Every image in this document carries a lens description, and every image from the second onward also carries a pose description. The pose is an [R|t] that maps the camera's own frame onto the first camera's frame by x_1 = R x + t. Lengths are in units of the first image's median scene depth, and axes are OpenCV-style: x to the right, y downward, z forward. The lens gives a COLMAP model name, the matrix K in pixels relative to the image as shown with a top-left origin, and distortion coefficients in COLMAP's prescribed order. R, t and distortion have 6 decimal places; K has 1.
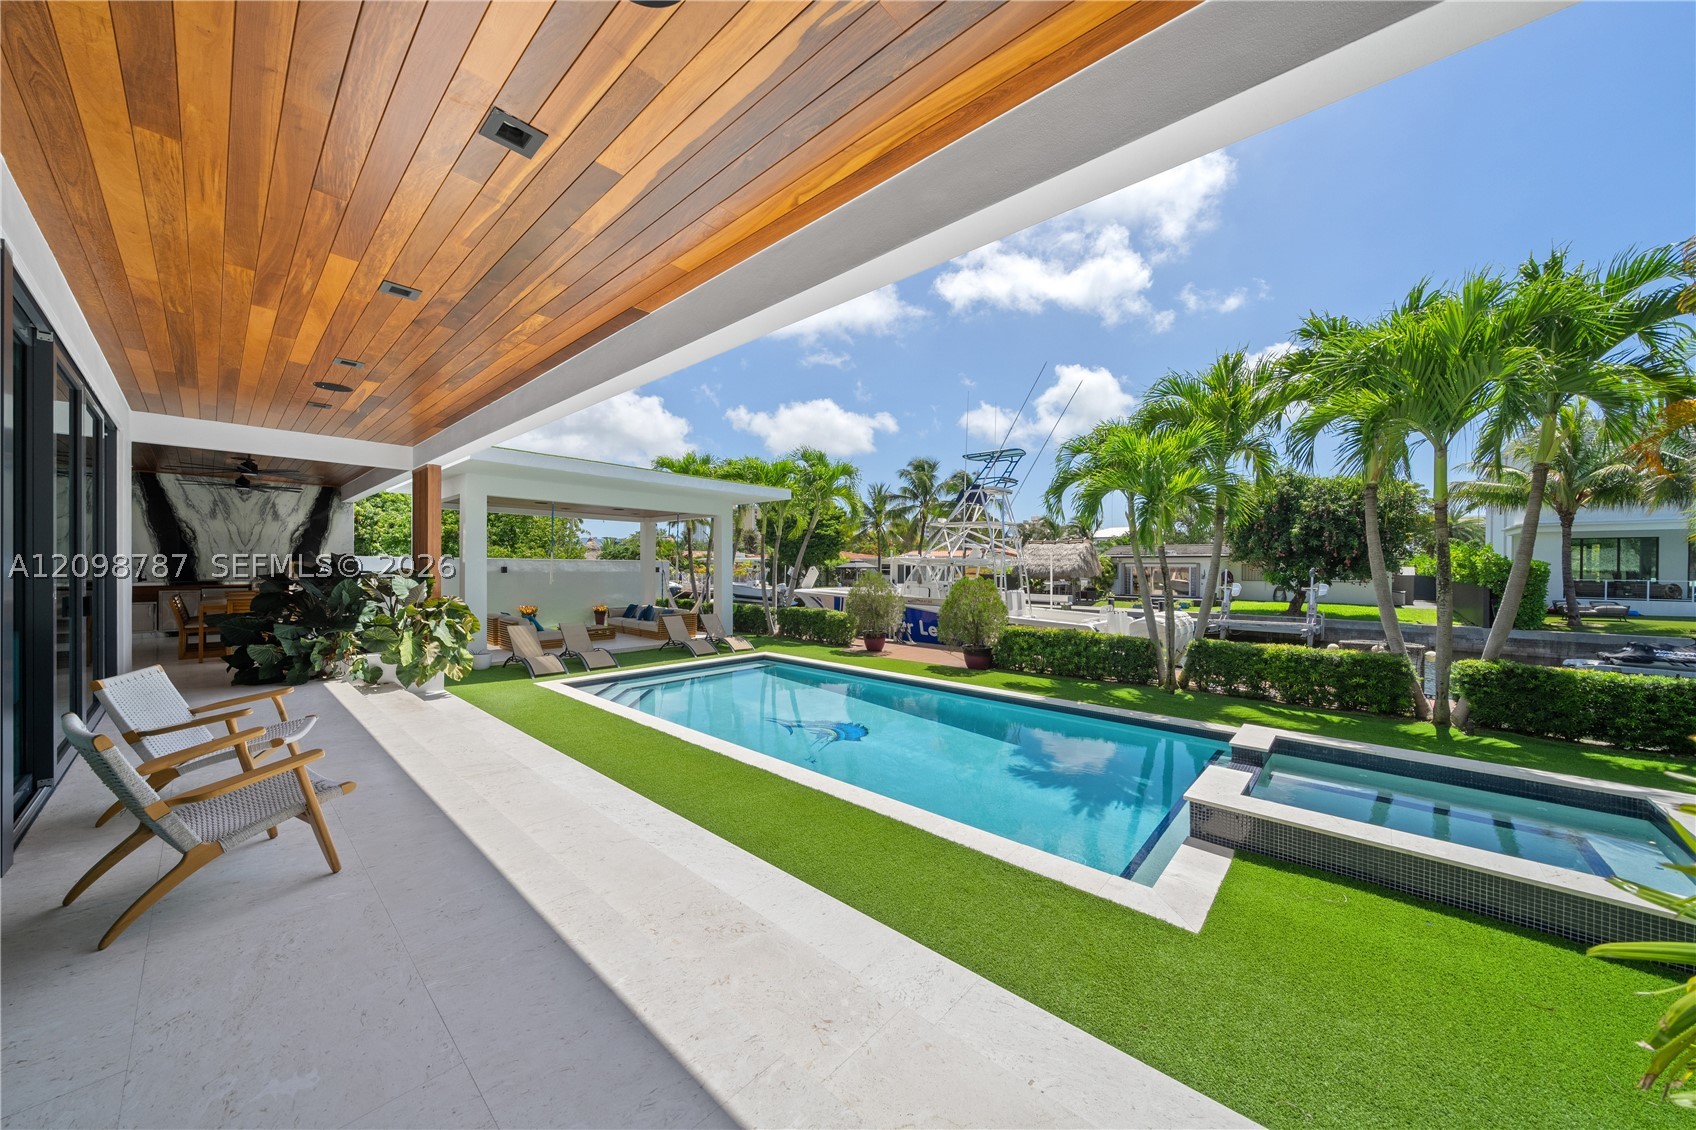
lens RADIAL K [[571.9, 0, 850.4], [0, 571.9, 568.4], [0, 0, 1]] dist [-0.000692, 0.000015]
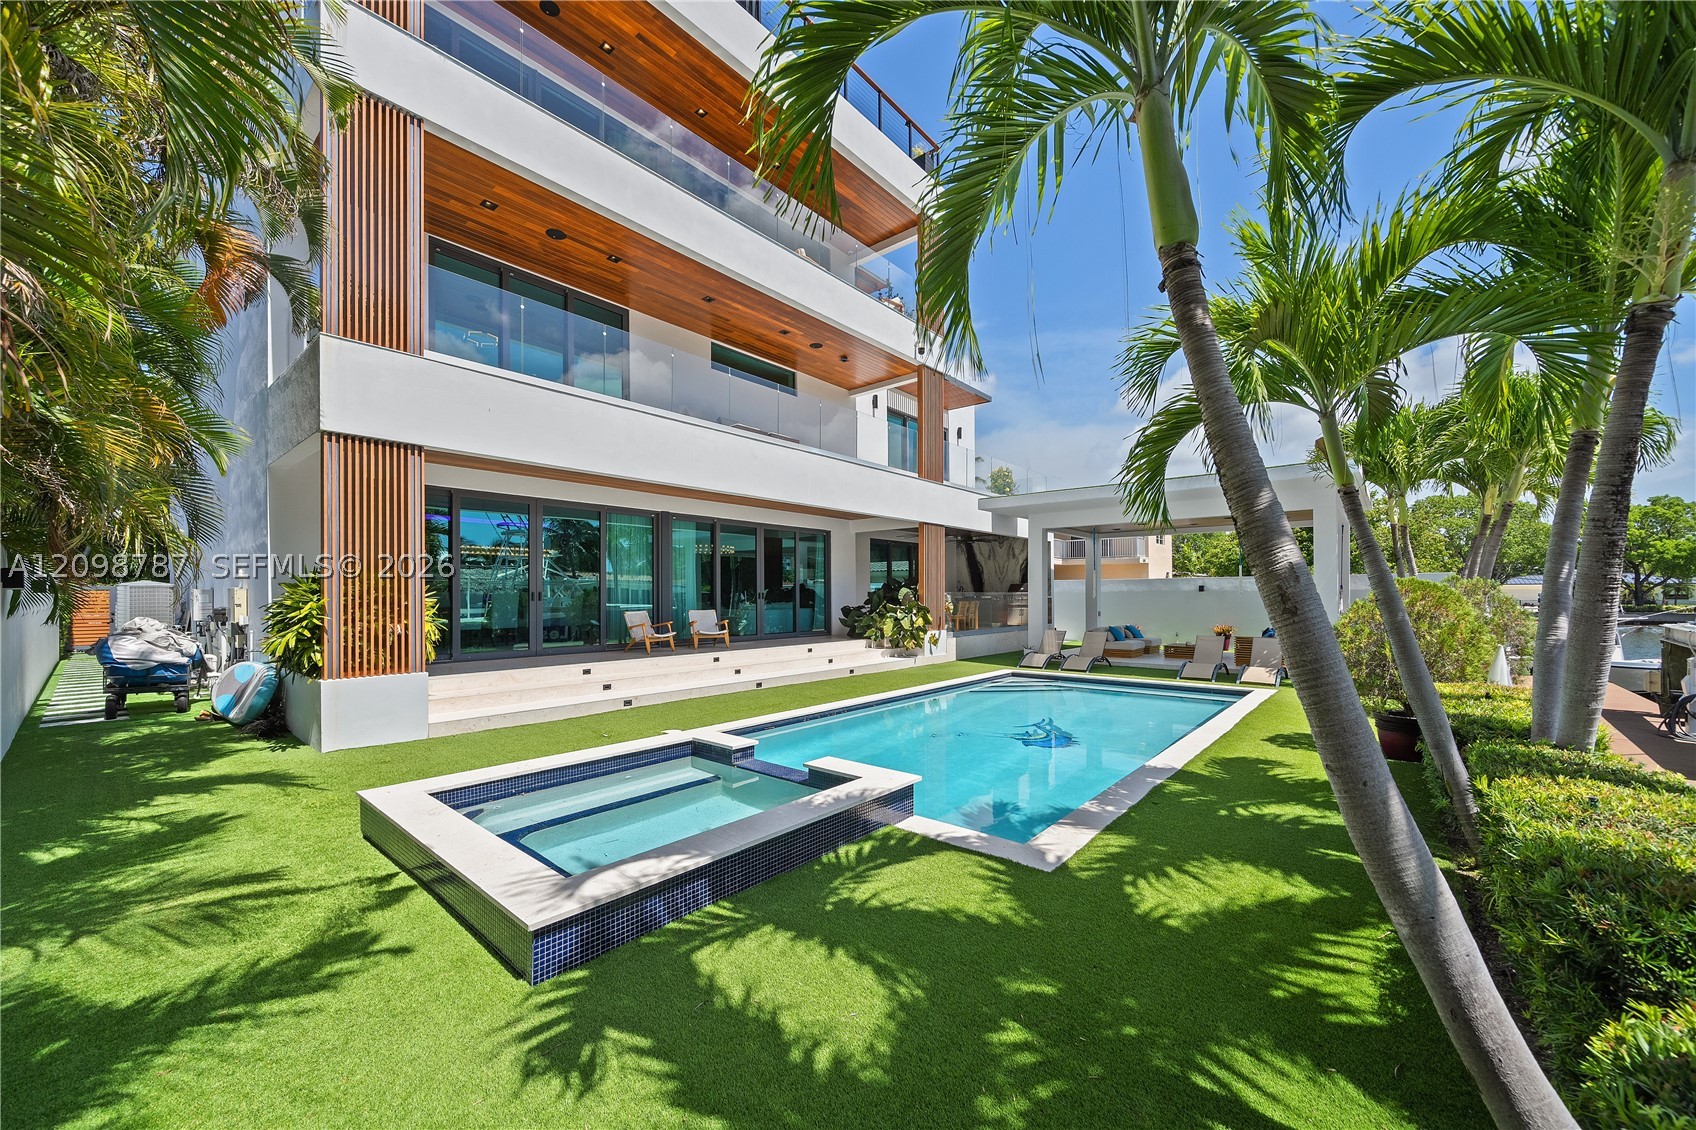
lens RADIAL K [[655.5, 0, 847.6], [0, 655.5, 598.1], [0, 0, 1]] dist [0.012894, 0.000115]
pose [[0.021560, -0.004409, -0.999758, 0.822962], [0.002016, 0.999988, -0.004367, 0.033812], [0.999766, -0.001921, 0.021568, 0.497028]]
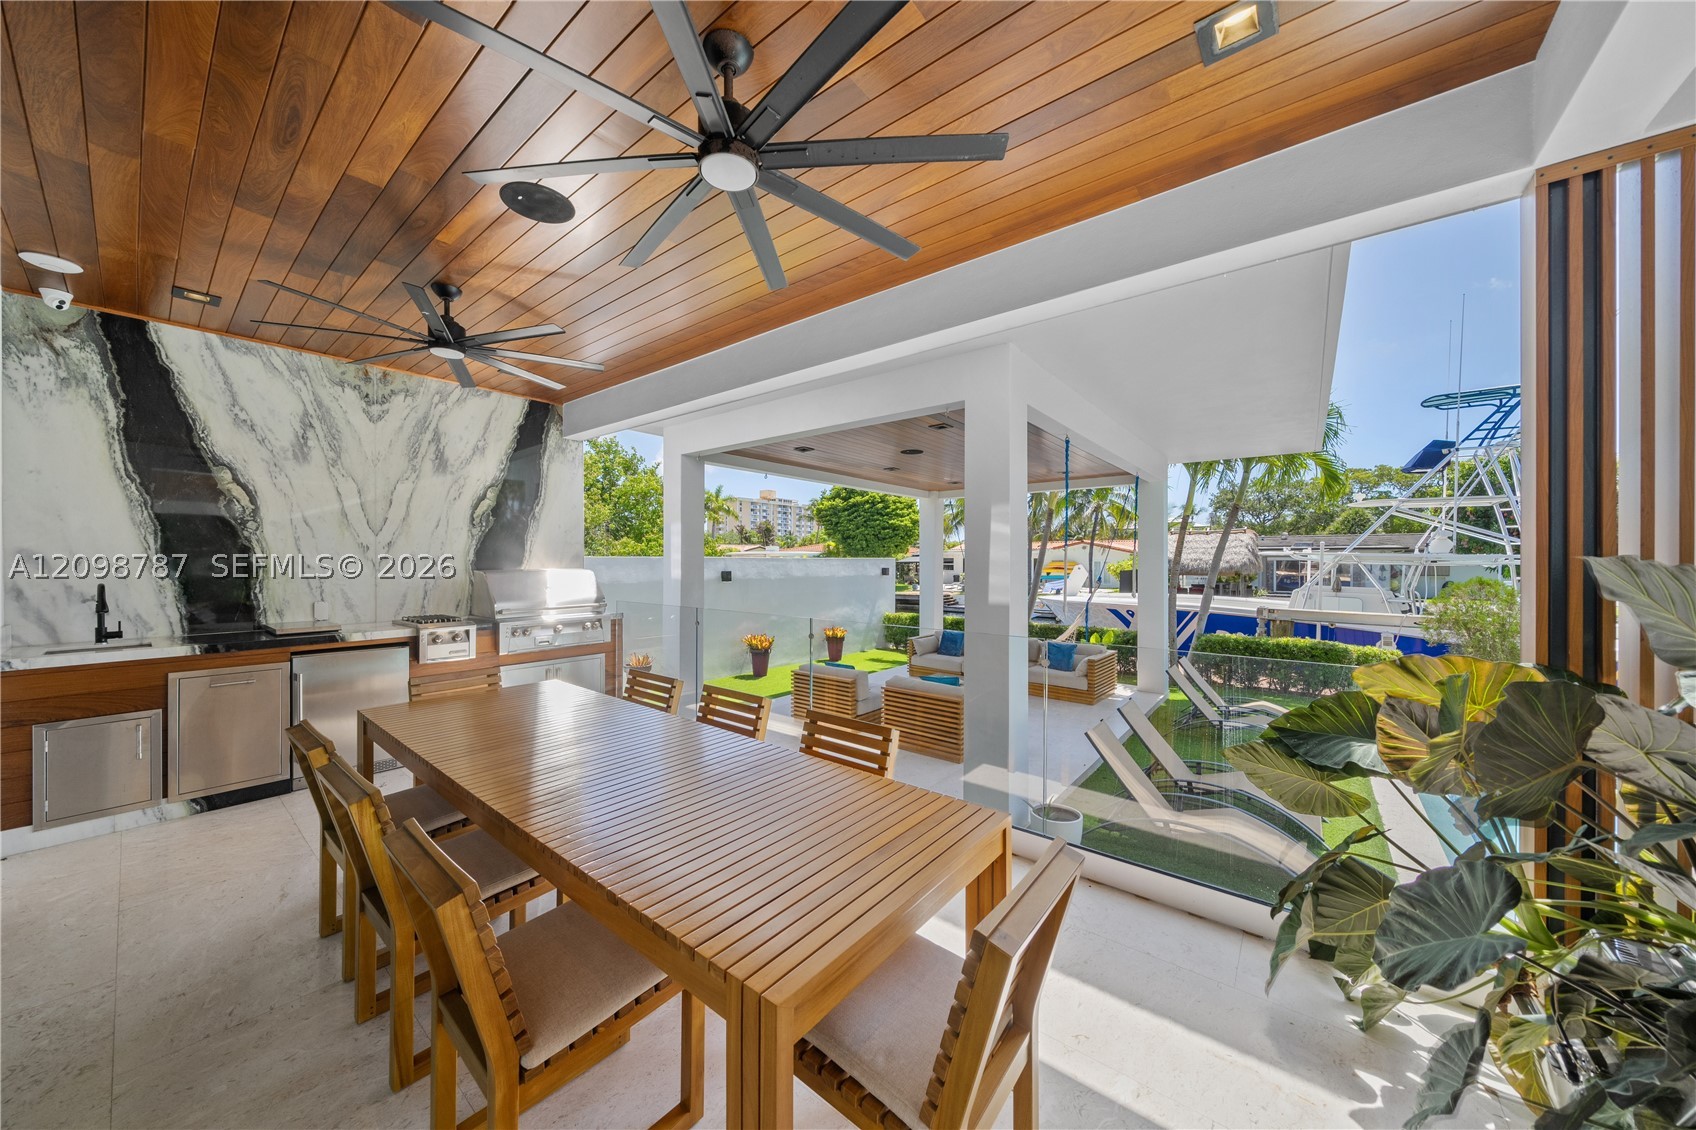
lens RADIAL K [[568.1, 0, 851.3], [0, 568.1, 561.0], [0, 0, 1]] dist [-0.000260, -0.000069]
pose [[0.998205, -0.004800, 0.059693, -0.734280], [0.004789, 0.999988, 0.000329, -0.018557], [-0.059694, -0.000042, 0.998217, 0.571764]]
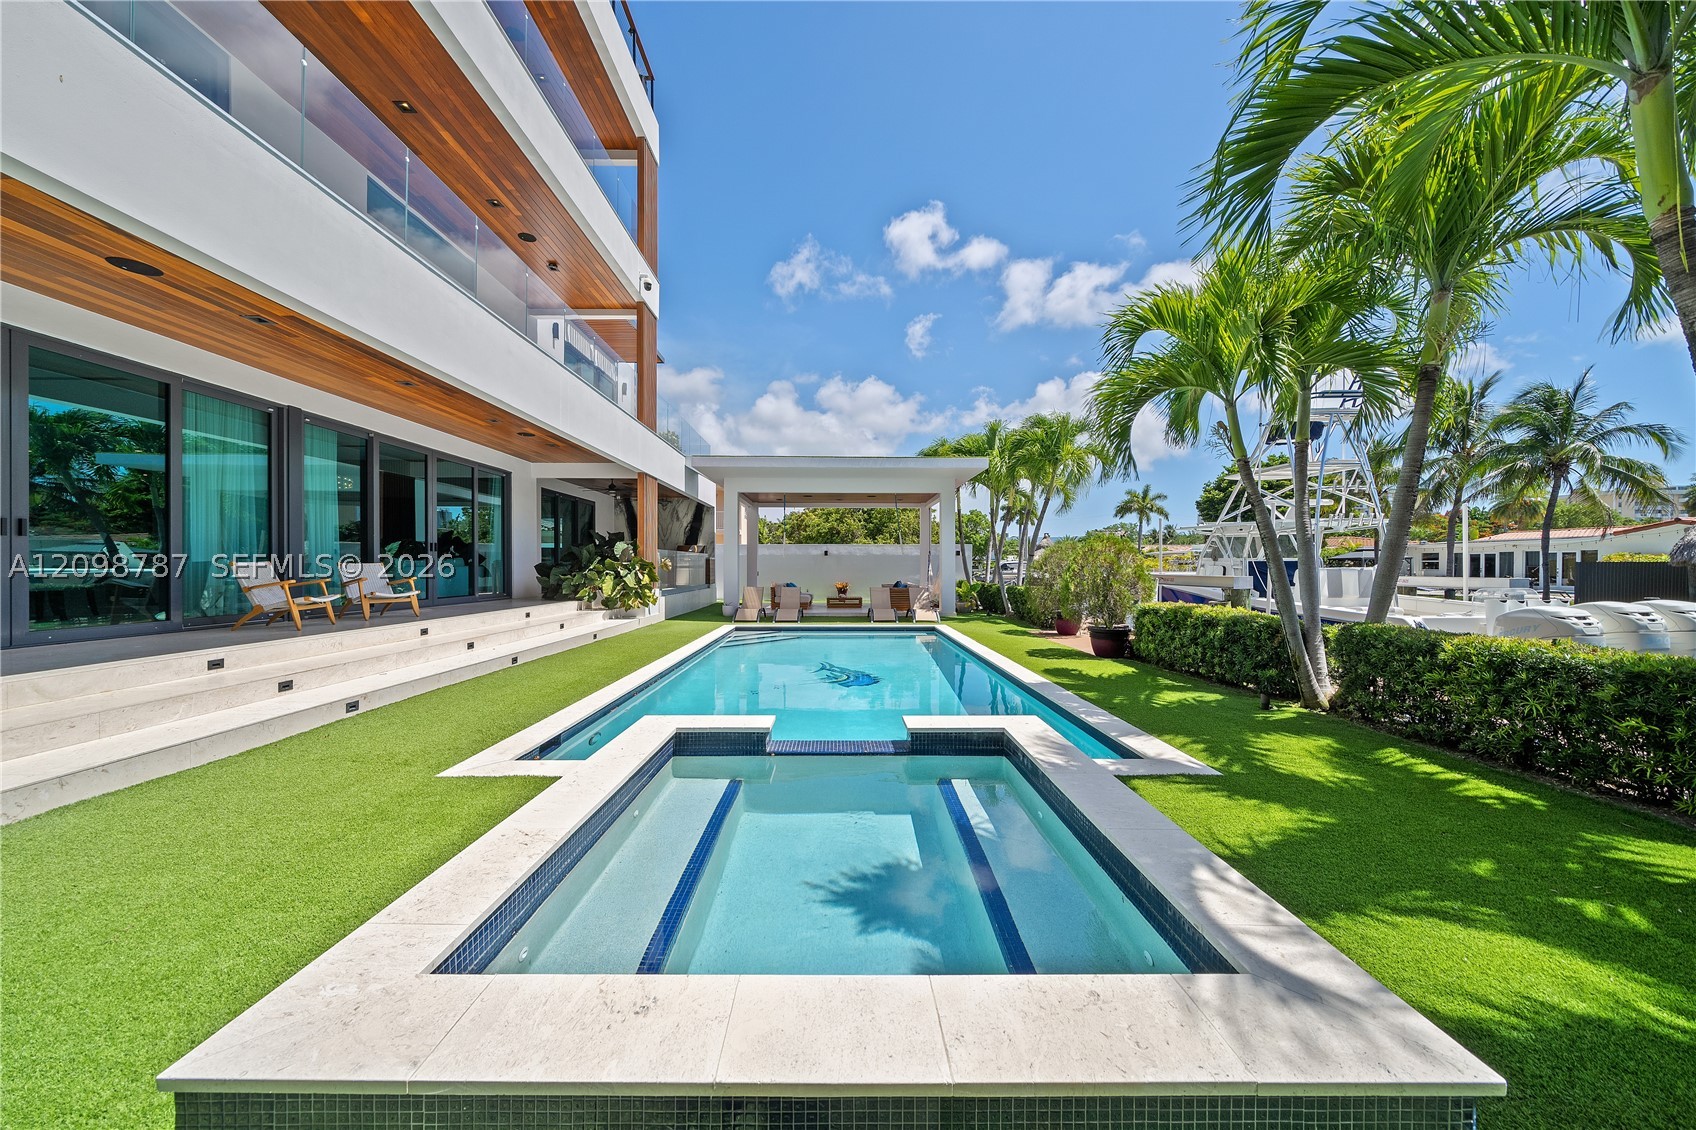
lens RADIAL K [[583.3, 0, 845.2], [0, 583.3, 569.6], [0, 0, 1]] dist [-0.001432, -0.000153]
pose [[0.679428, -0.004001, -0.733731, 0.560192], [0.003867, 0.999991, -0.001872, 0.061362], [0.733732, -0.001565, 0.679437, 0.210312]]
